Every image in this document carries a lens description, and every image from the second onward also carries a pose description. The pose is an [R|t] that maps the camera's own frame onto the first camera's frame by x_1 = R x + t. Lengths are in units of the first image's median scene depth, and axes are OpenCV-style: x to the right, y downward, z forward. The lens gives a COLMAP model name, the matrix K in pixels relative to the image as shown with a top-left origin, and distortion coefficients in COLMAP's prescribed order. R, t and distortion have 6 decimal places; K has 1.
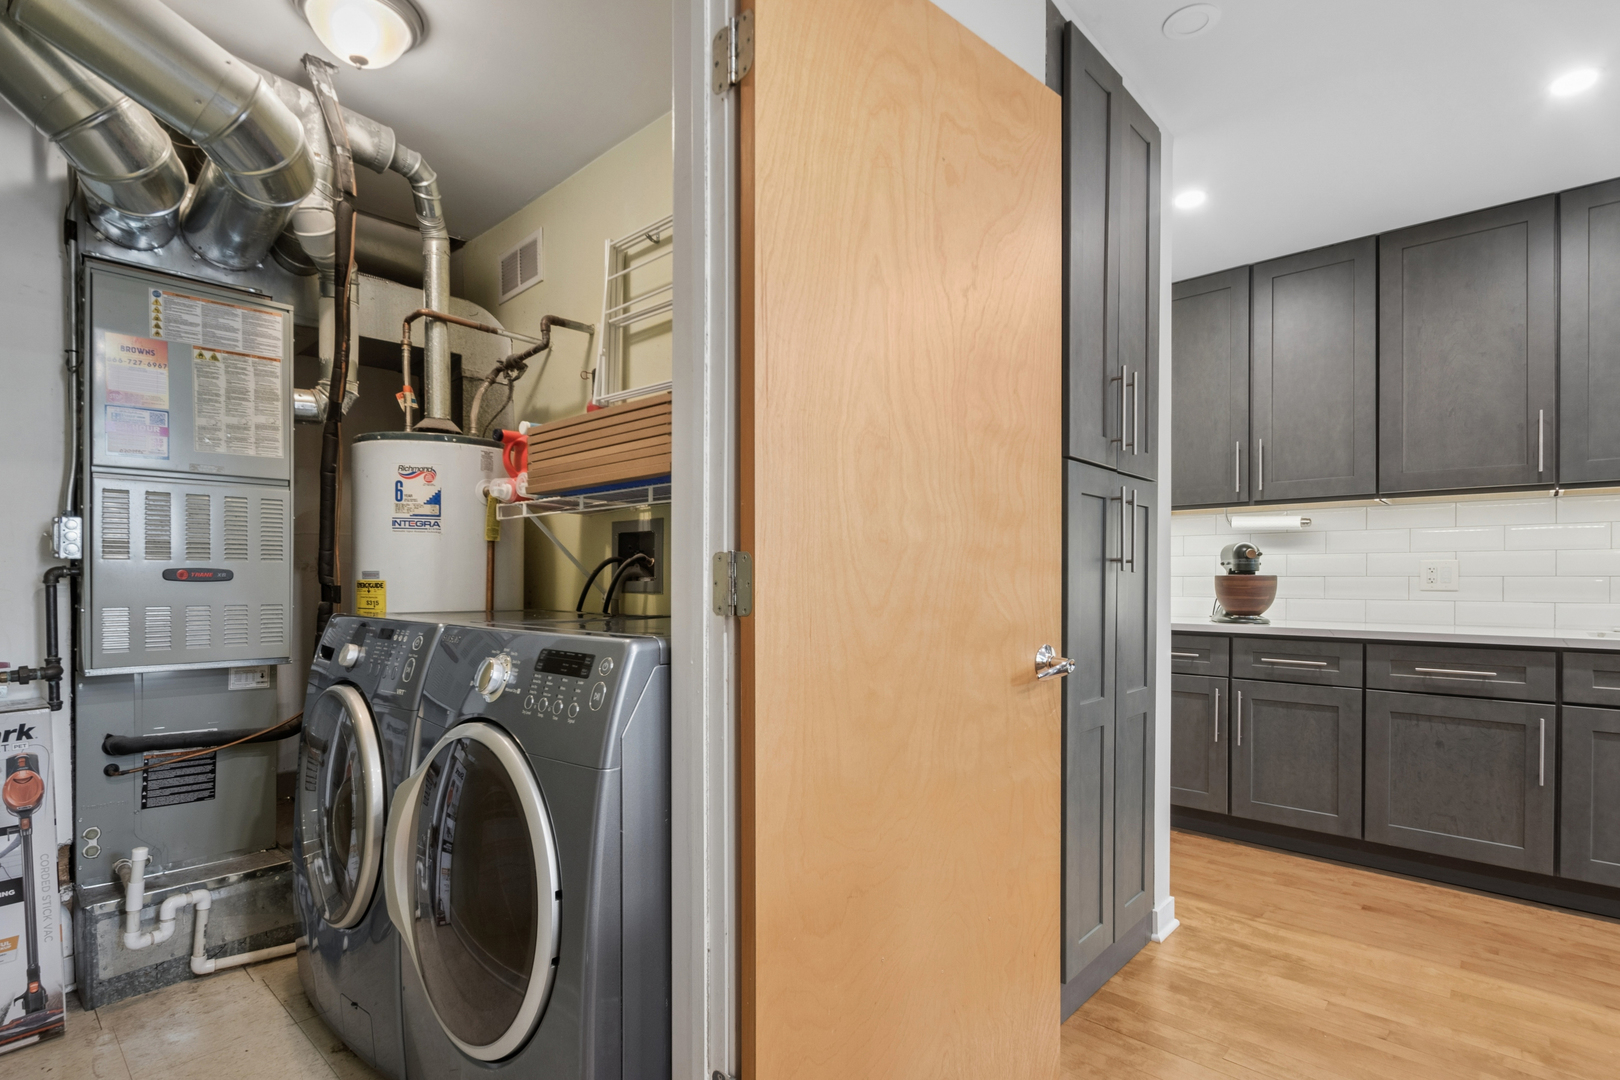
lens RADIAL K [[778.9, 0, 830.1], [0, 778.9, 587.4], [0, 0, 1]] dist [-0.003190, -0.000866]
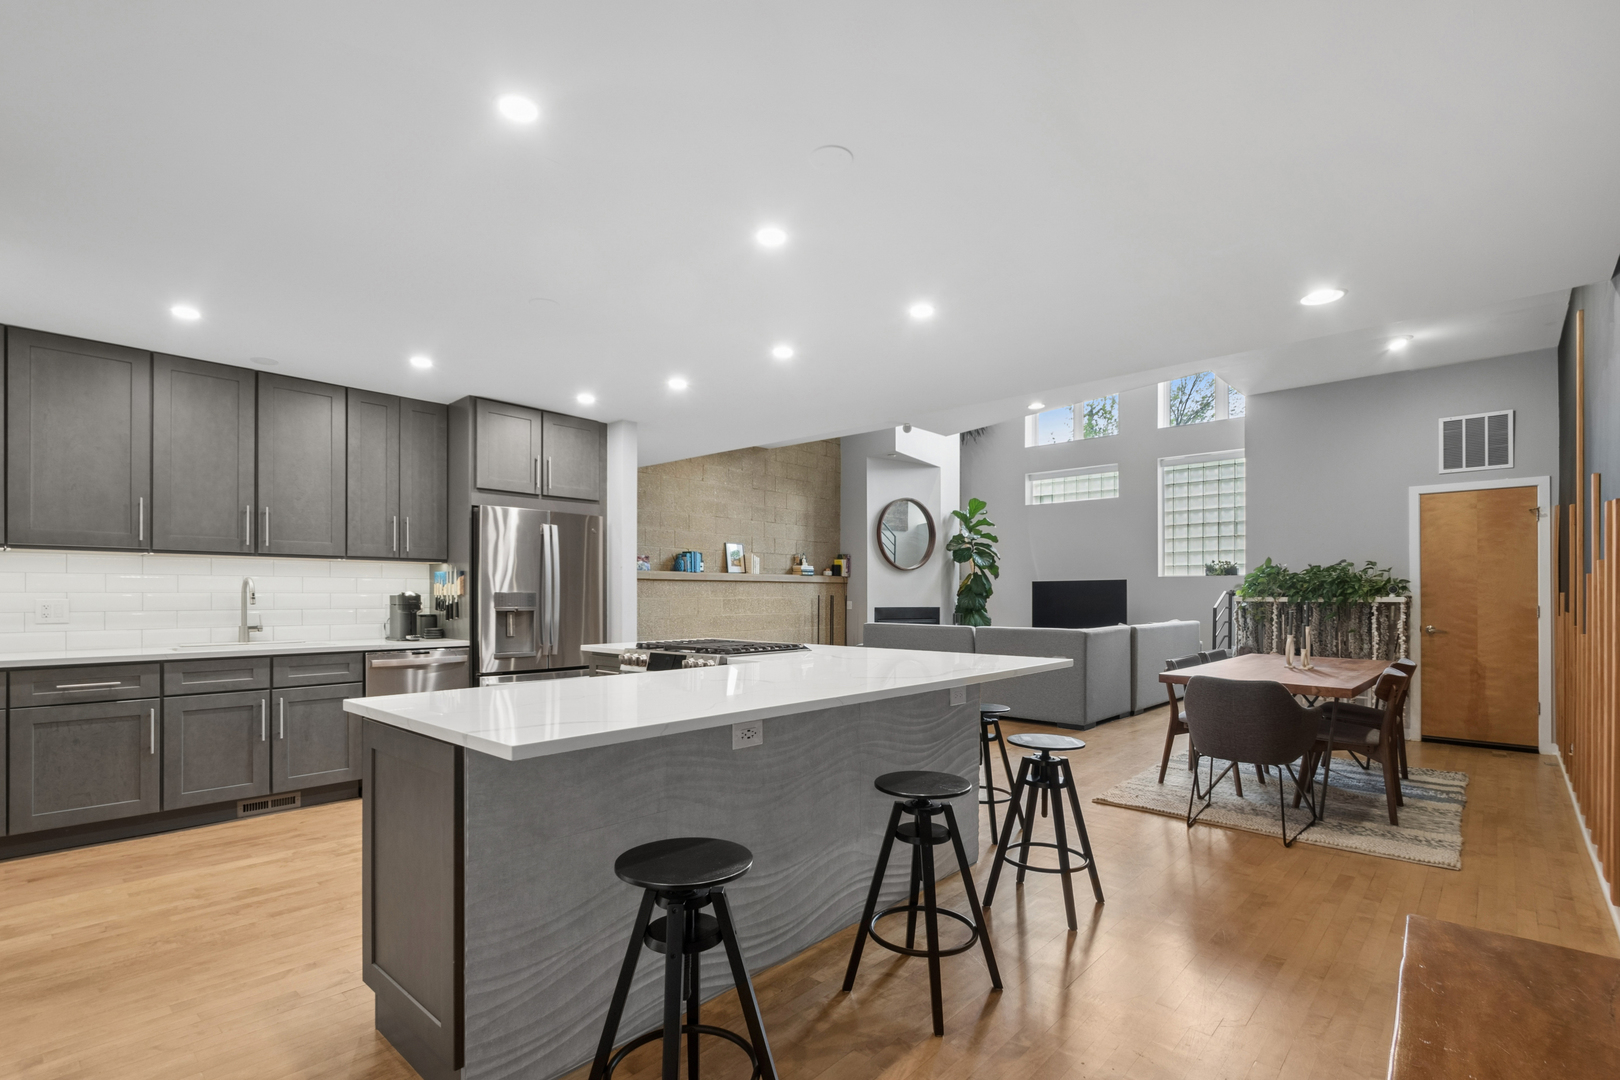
lens RADIAL K [[778.9, 0, 830.1], [0, 778.9, 587.4], [0, 0, 1]] dist [-0.003190, -0.000866]
pose [[-0.024231, 0.008722, 0.999668, -0.588513], [0.008077, 0.999931, -0.008529, -0.039890], [-0.999674, 0.007868, -0.024300, -0.260956]]
